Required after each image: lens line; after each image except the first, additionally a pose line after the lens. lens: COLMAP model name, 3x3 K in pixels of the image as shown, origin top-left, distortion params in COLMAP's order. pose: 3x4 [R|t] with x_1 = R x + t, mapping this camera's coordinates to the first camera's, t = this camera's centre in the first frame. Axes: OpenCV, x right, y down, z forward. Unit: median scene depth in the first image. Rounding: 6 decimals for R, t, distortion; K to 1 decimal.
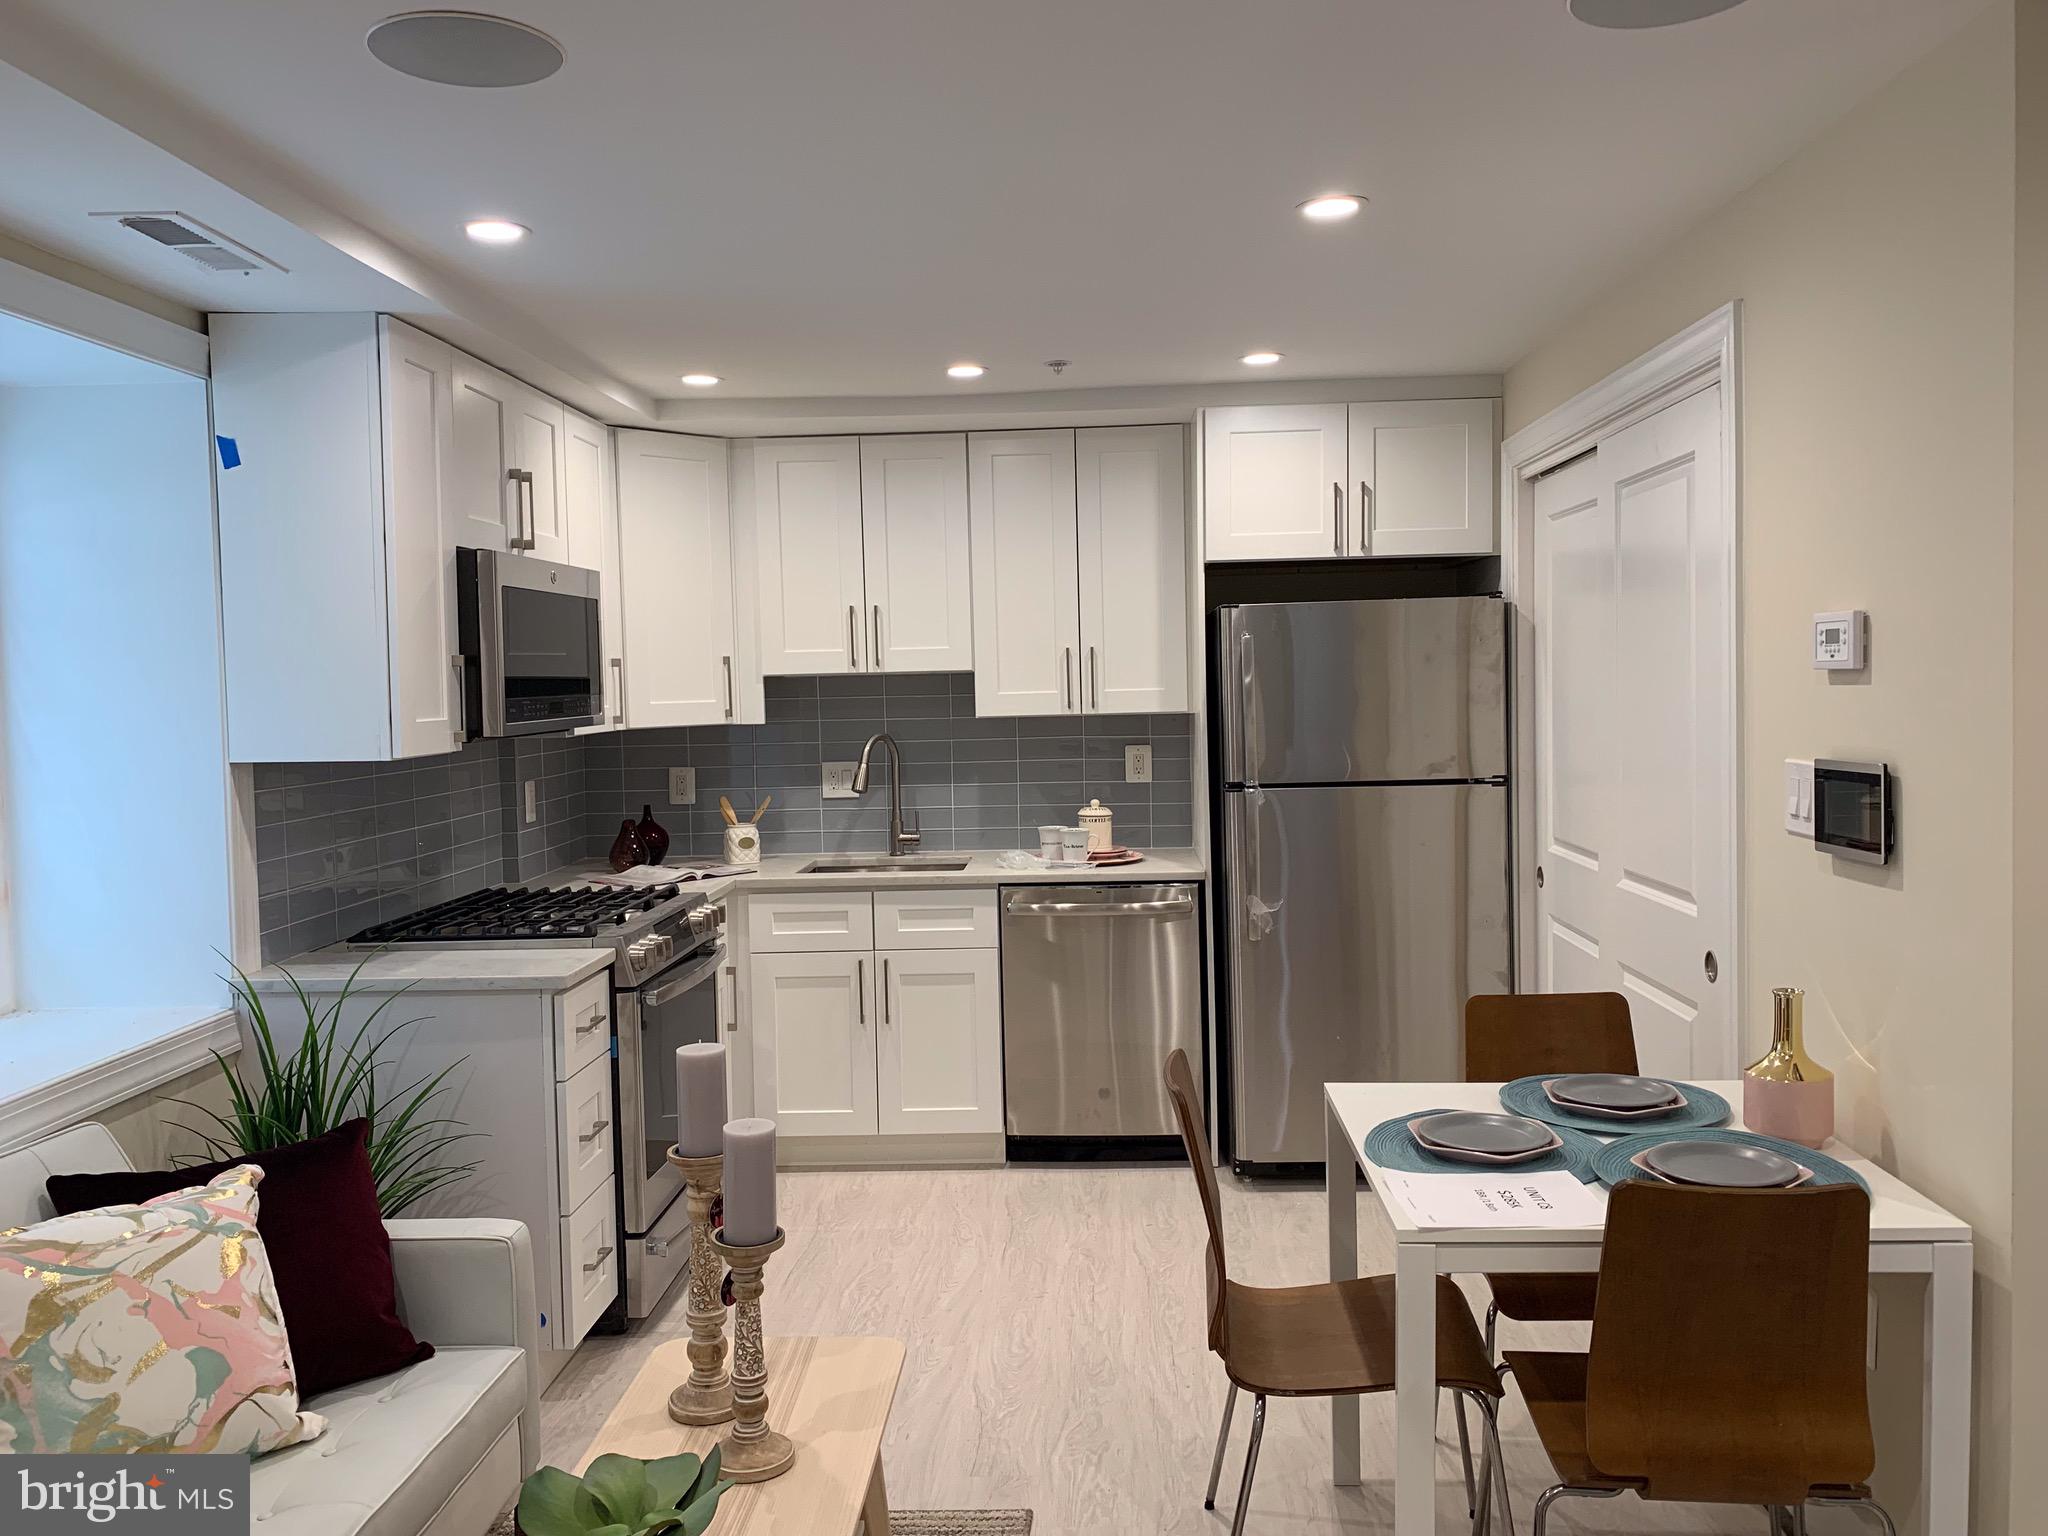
lens RADIAL K [[1565.9, 0, 1037.3], [0, 1565.9, 754.1], [0, 0, 1]] dist [0.045378, -0.042364]
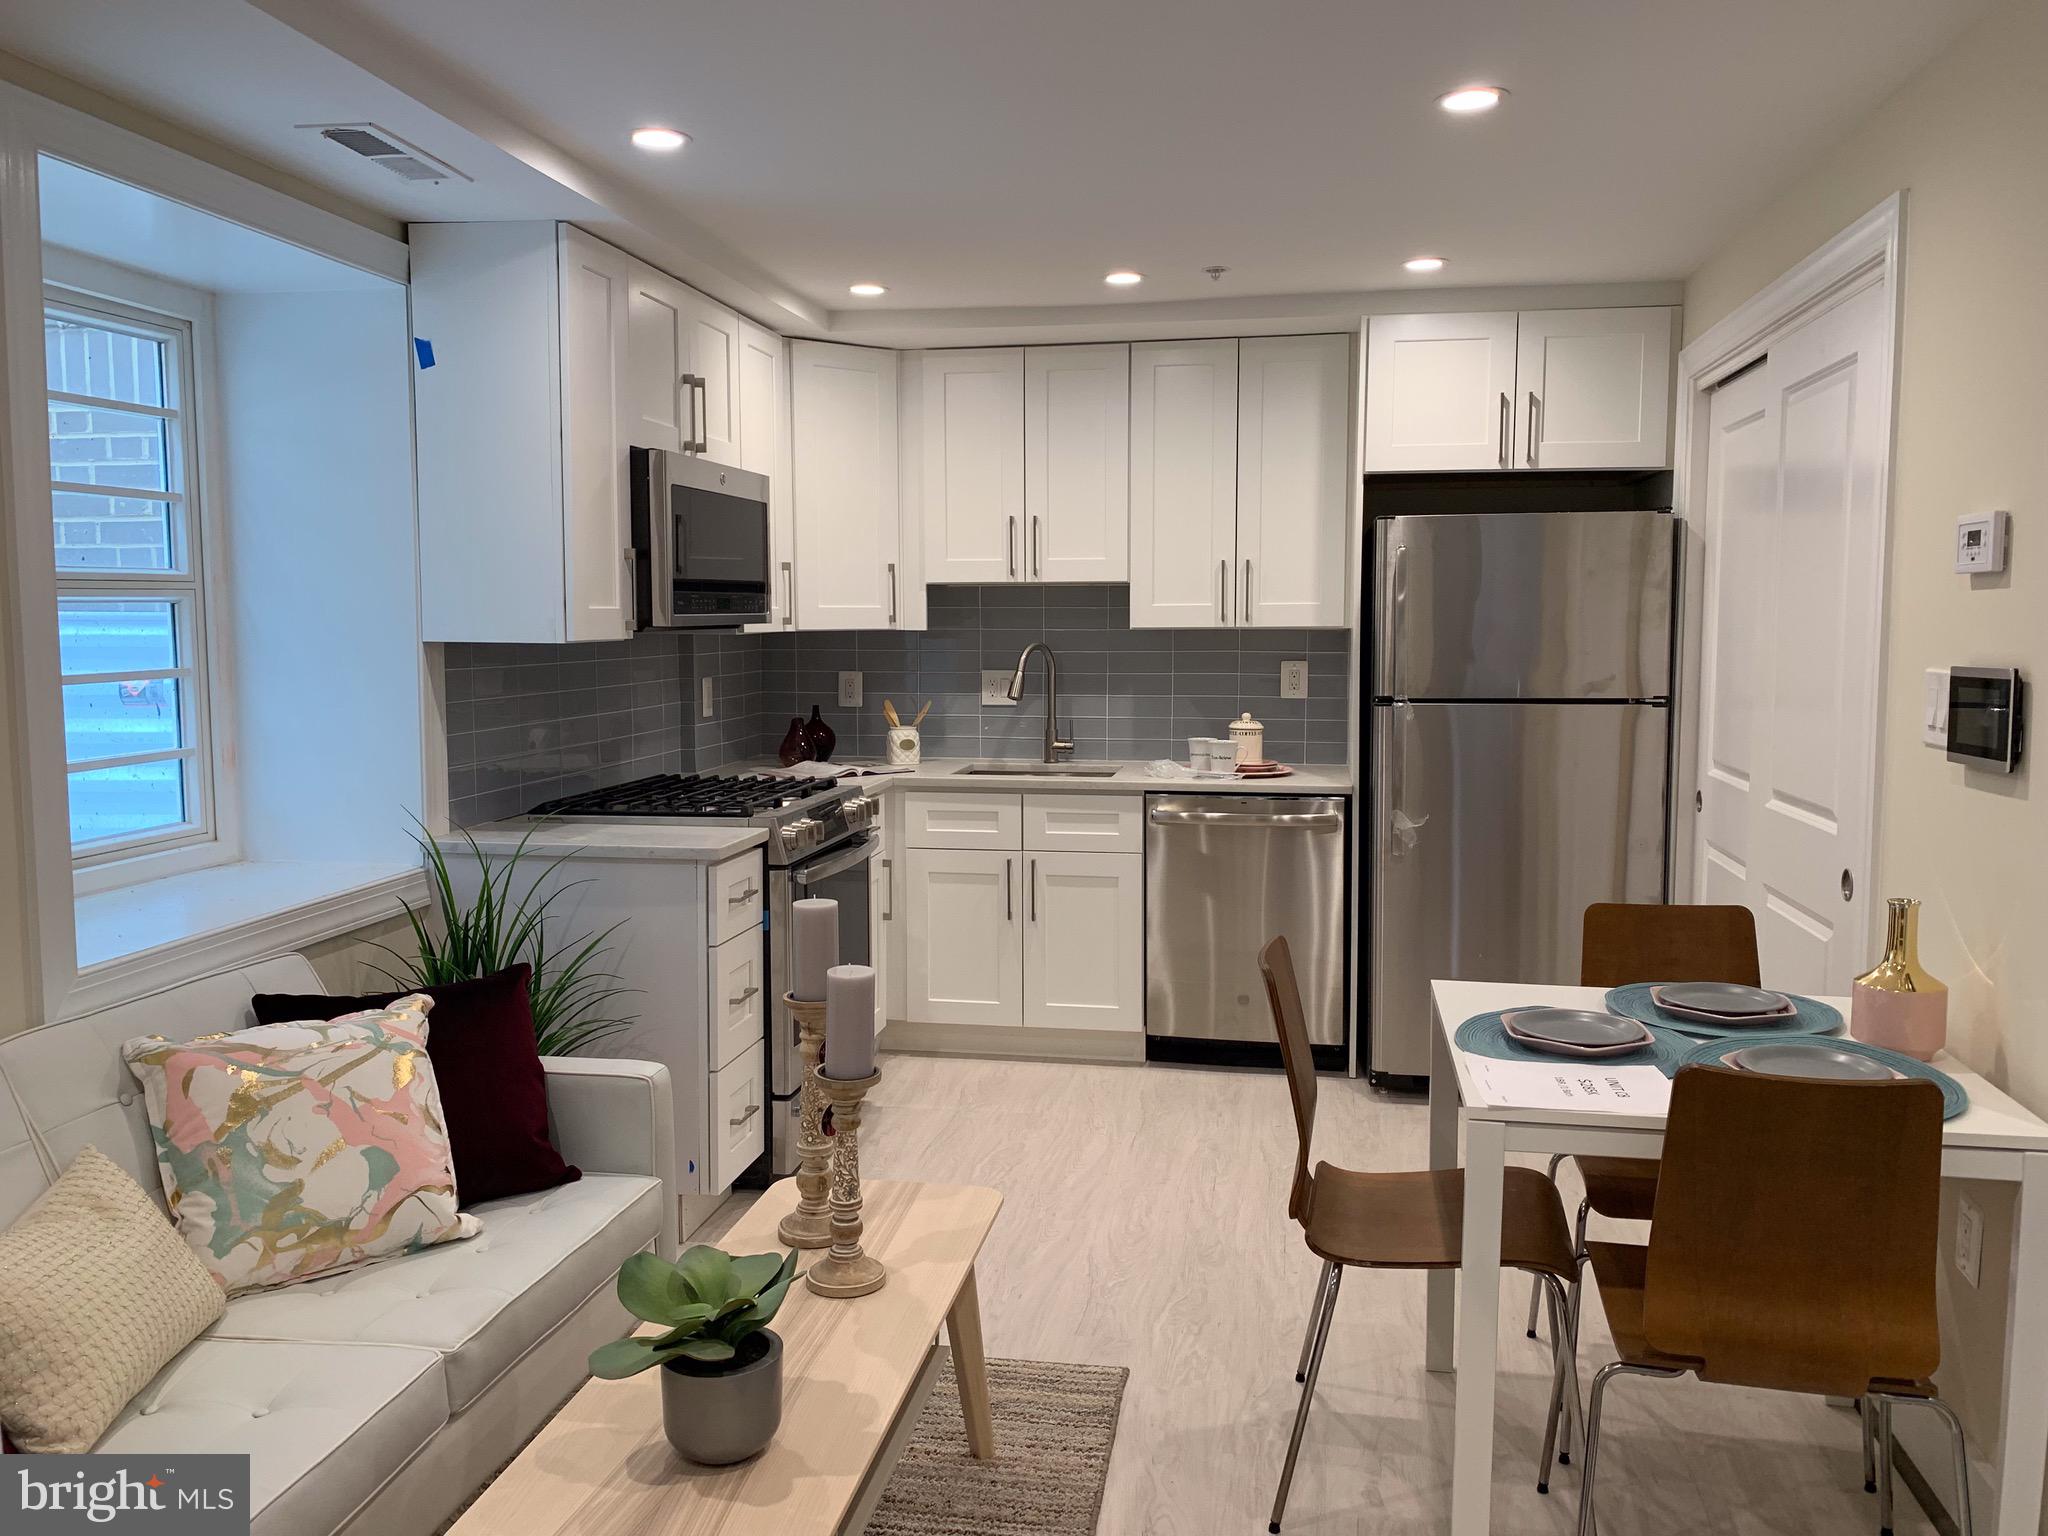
lens RADIAL K [[1565.9, 0, 1037.9], [0, 1565.9, 751.1], [0, 0, 1]] dist [0.045378, -0.042364]
pose [[0.991609, 0.032616, -0.125091, 0.034986], [-0.027535, 0.998732, 0.042137, 0.017158], [0.126306, -0.038340, 0.991250, -0.019930]]
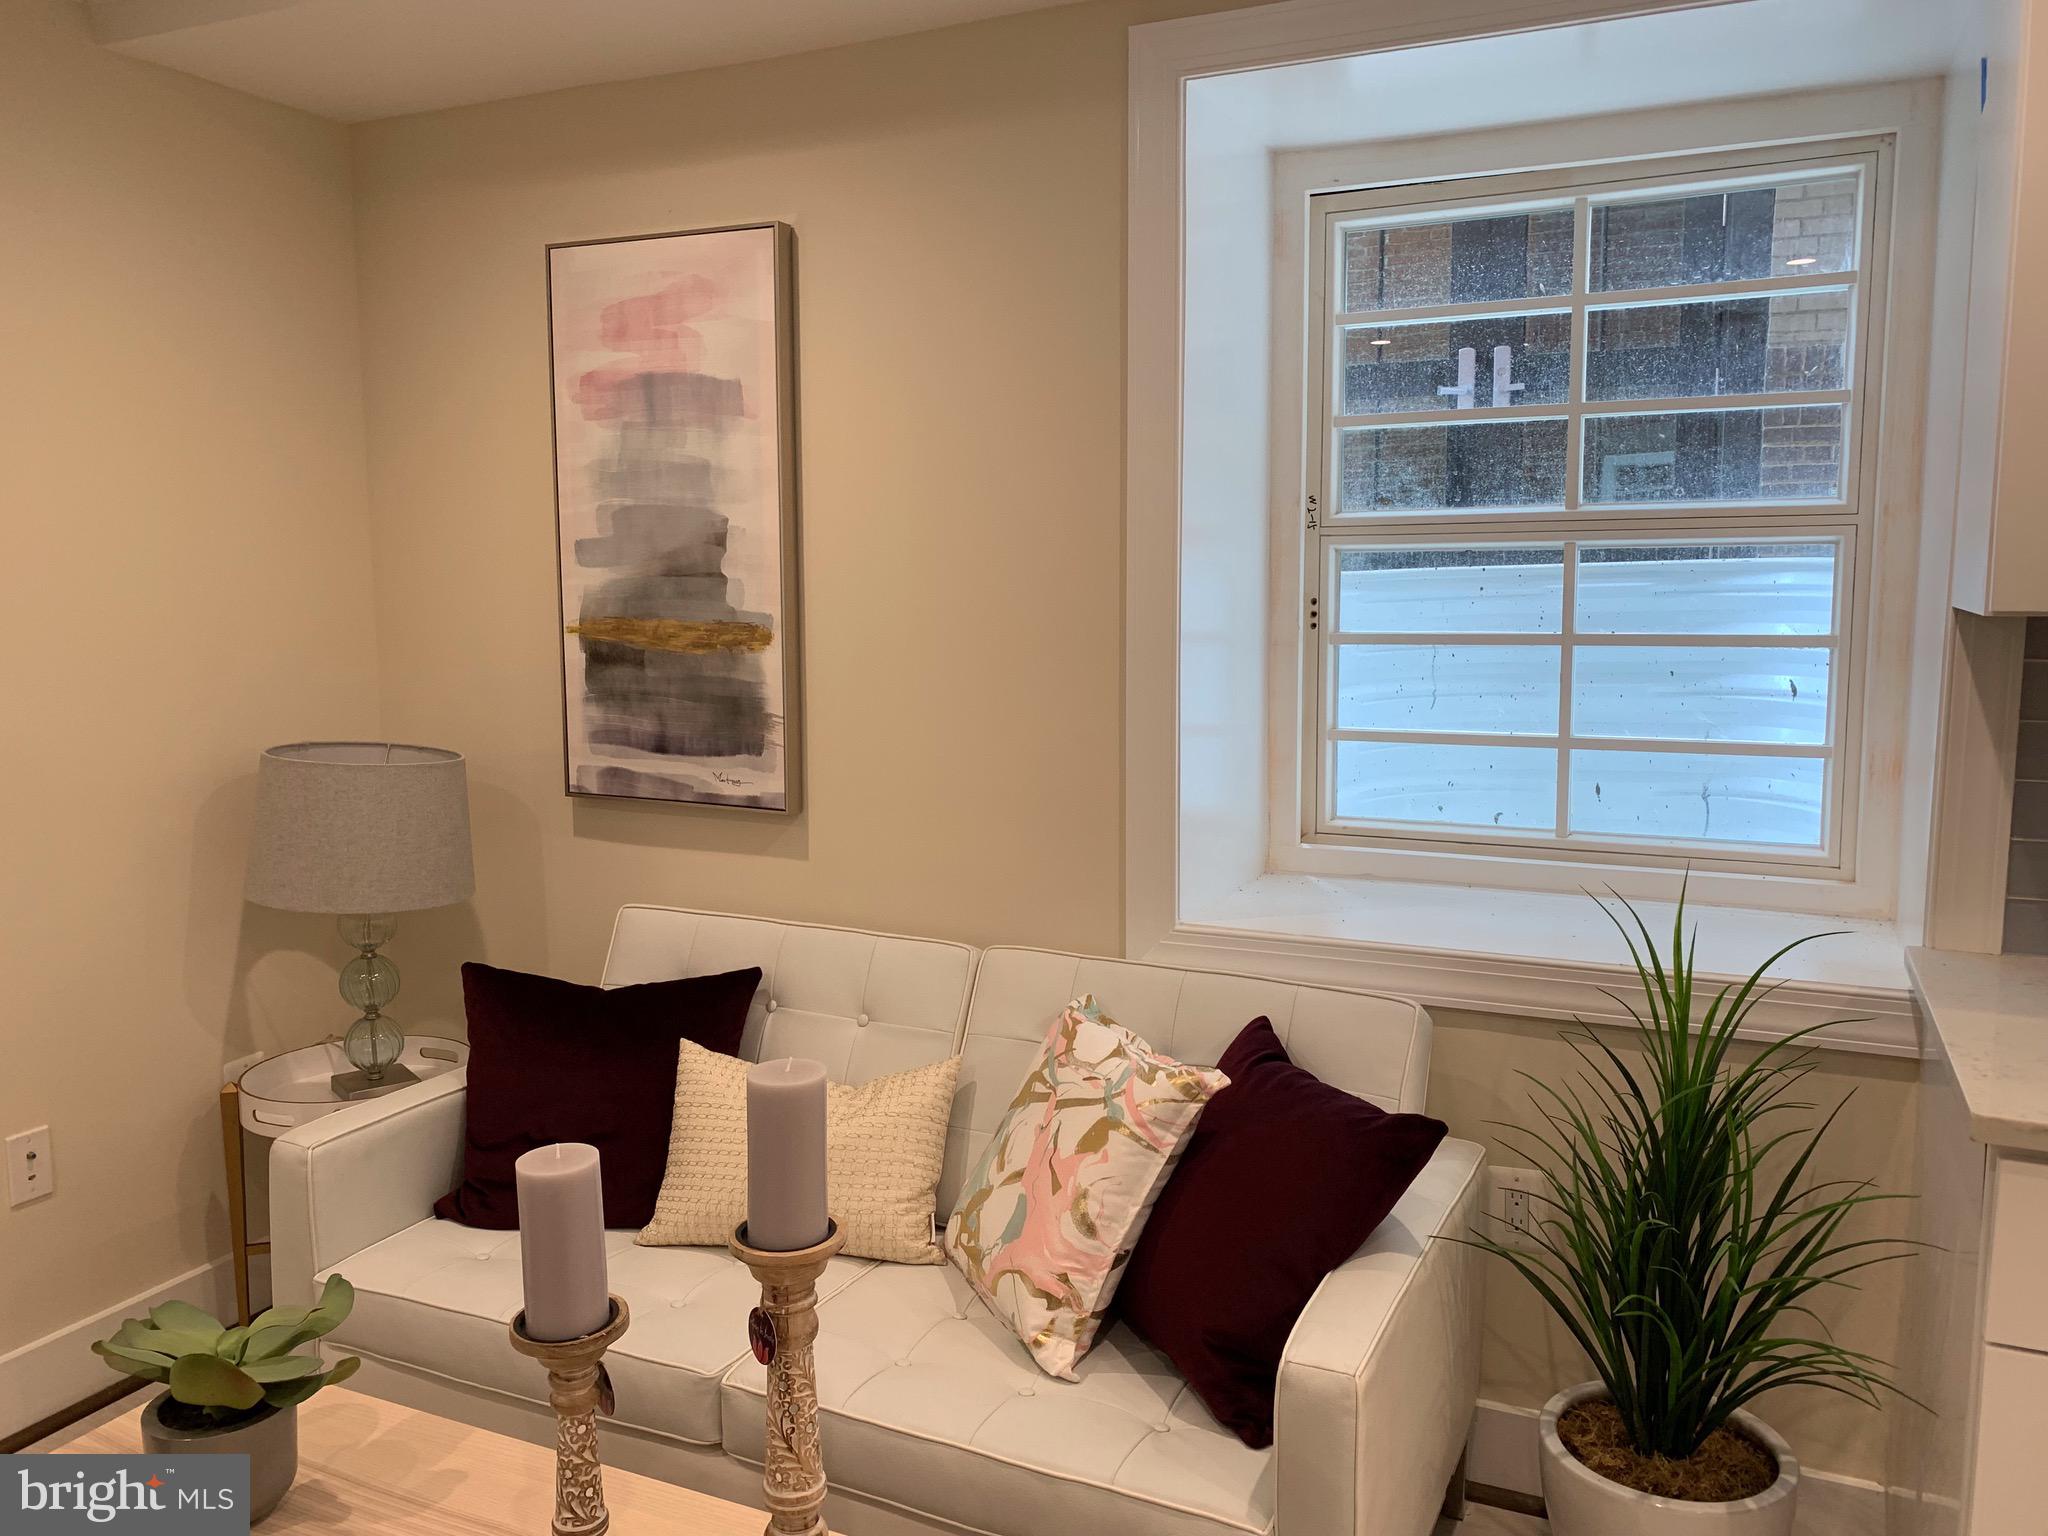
lens RADIAL K [[1565.9, 0, 1007.6], [0, 1565.9, 753.5], [0, 0, 1]] dist [0.045378, -0.042364]
pose [[-0.369022, 0.130805, -0.920170, 0.151510], [-0.036628, 0.987231, 0.155027, -0.014838], [0.928699, 0.090912, -0.359518, 0.650336]]
